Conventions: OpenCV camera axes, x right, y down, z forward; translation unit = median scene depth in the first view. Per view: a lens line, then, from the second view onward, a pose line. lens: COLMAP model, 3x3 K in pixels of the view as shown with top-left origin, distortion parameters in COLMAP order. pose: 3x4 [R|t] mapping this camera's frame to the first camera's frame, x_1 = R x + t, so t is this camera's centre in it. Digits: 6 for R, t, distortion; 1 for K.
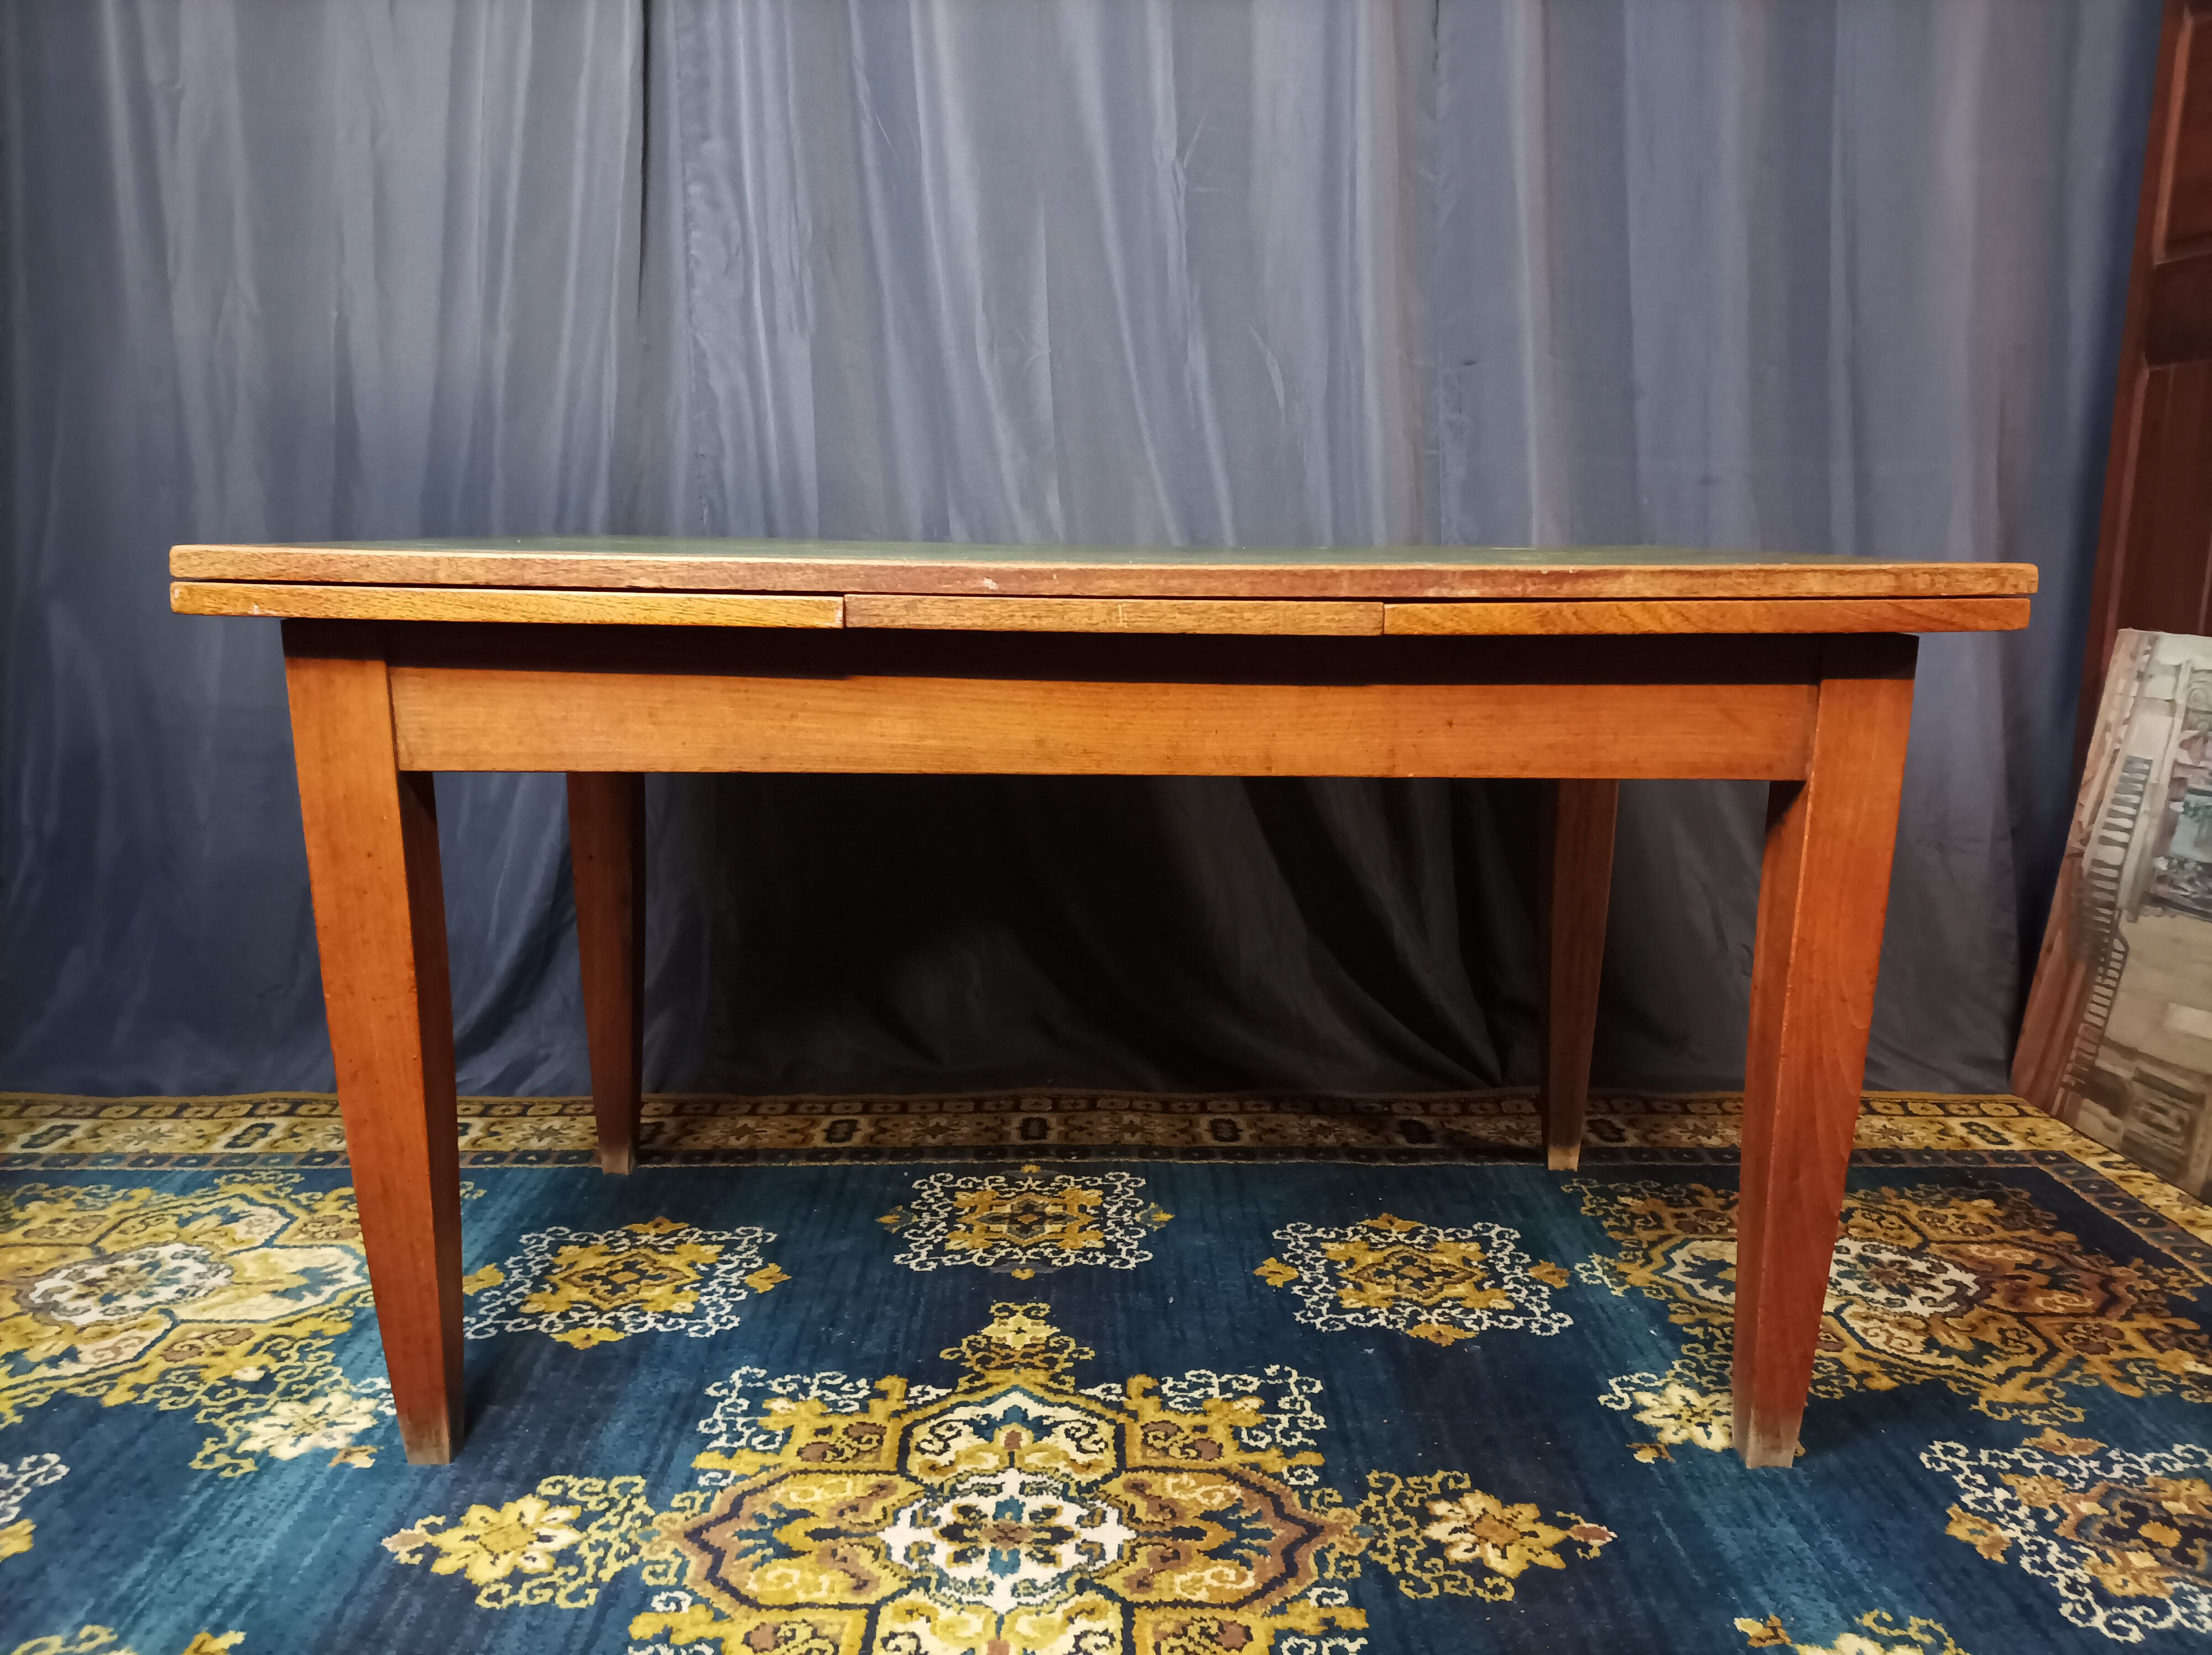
lens RADIAL K [[1637.8, 0, 1110.0], [0, 1637.8, 829.8], [0, 0, 1]] dist [0.015869, -0.002102]
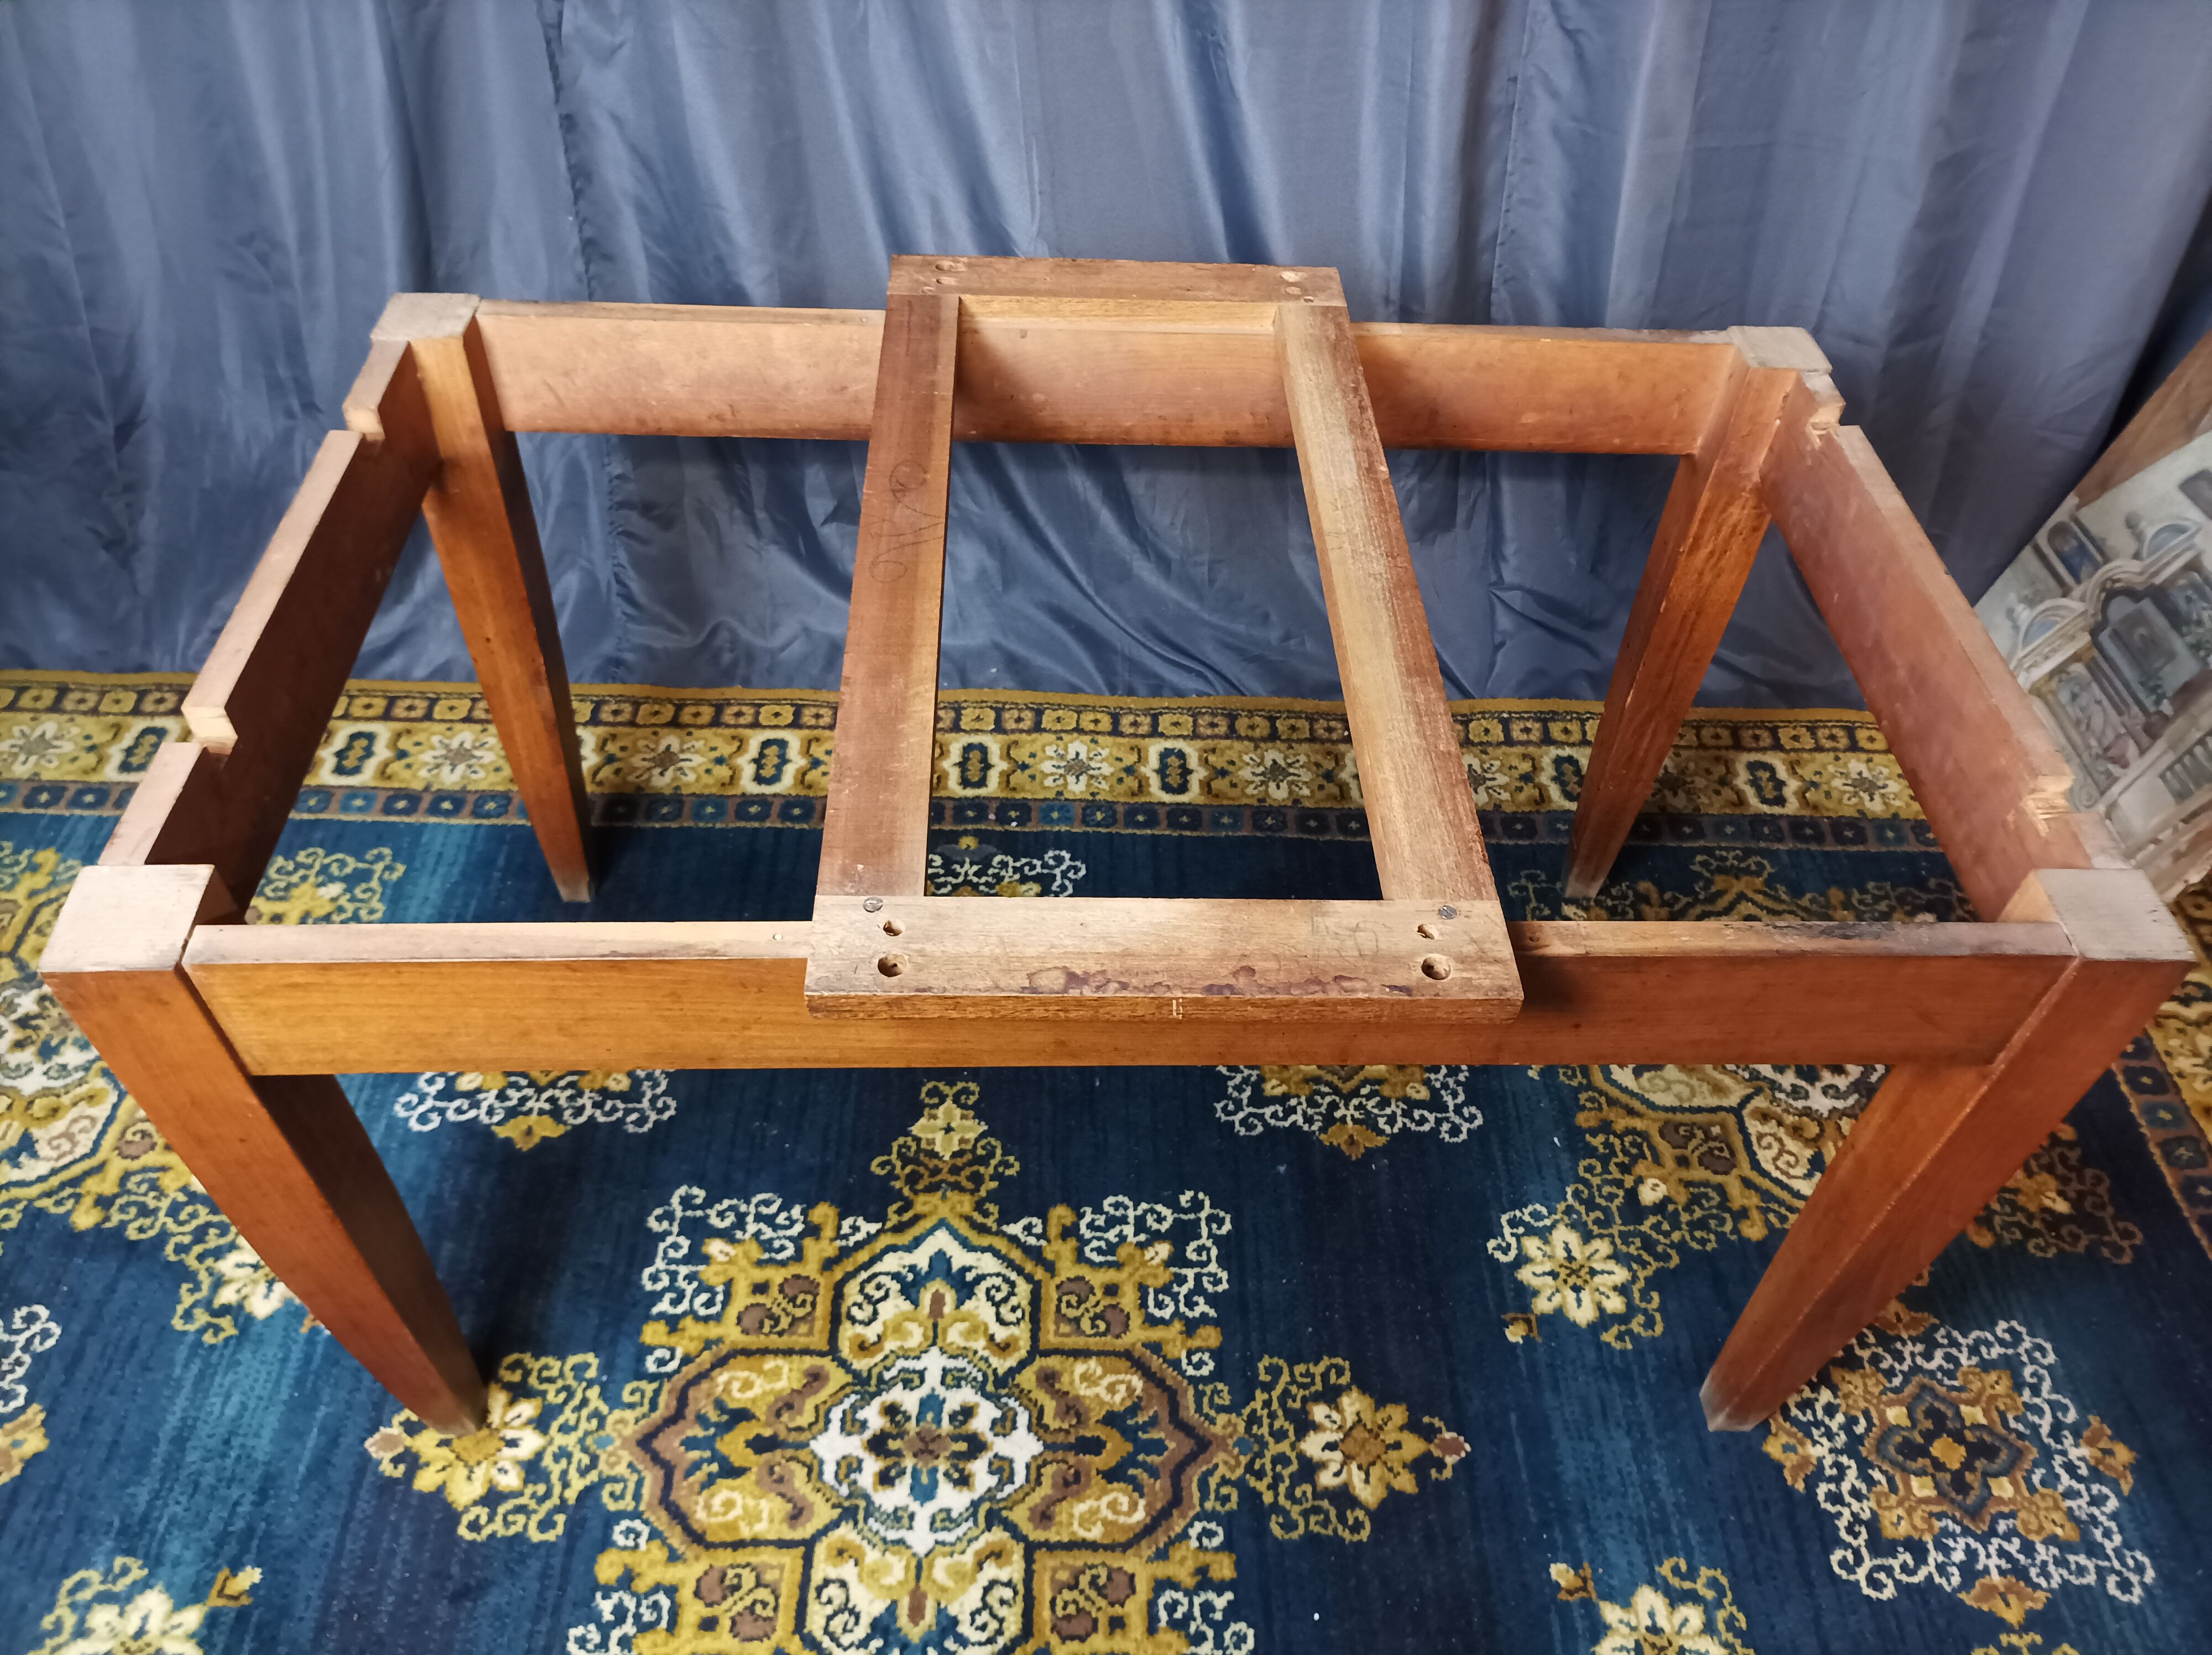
lens RADIAL K [[1637.8, 0, 1109.4], [0, 1637.8, 830.1], [0, 0, 1]] dist [0.015869, -0.002102]
pose [[0.999237, 0.033954, 0.019300, 0.022189], [-0.038843, 0.812476, 0.581699, -0.500259], [0.004070, -0.582005, 0.813175, 0.295732]]
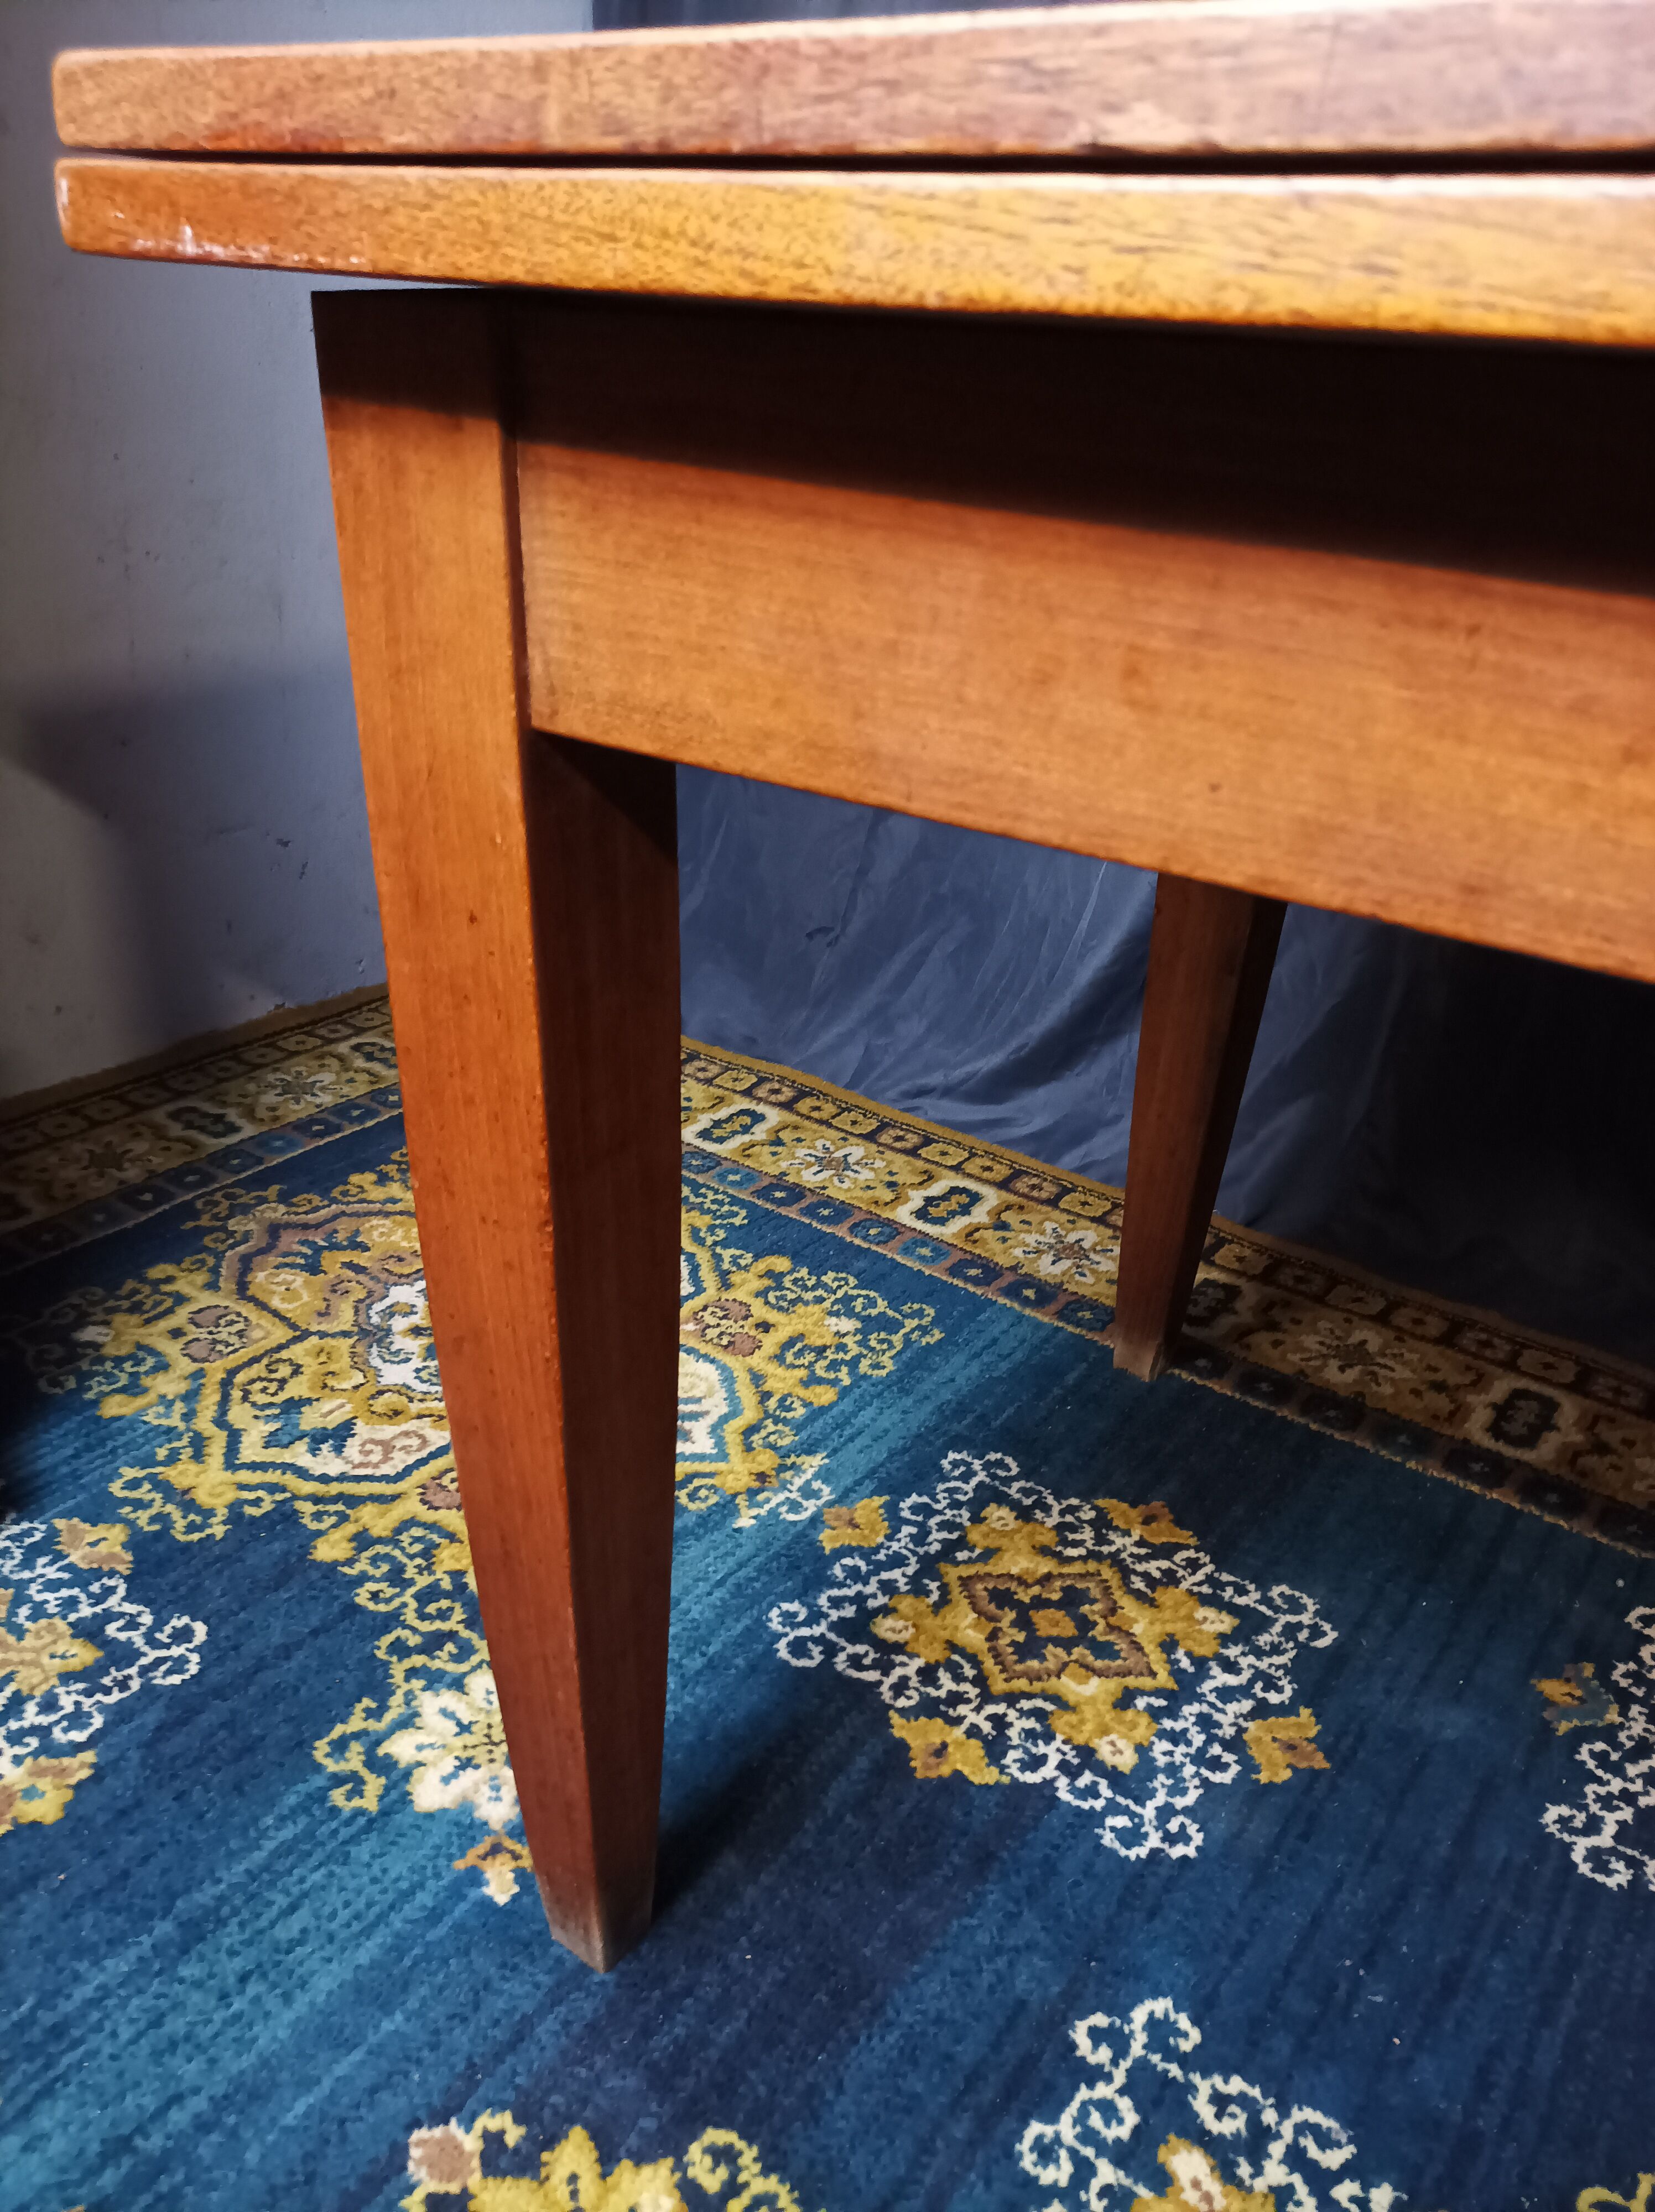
lens RADIAL K [[1637.8, 0, 828.6], [0, 1637.8, 1103.0], [0, 0, 1]] dist [0.015869, -0.002102]
pose [[0.795866, 0.285112, -0.534142, -0.118957], [-0.155646, 0.948884, 0.274578, -0.058311], [0.585125, -0.135390, 0.799562, 0.601580]]
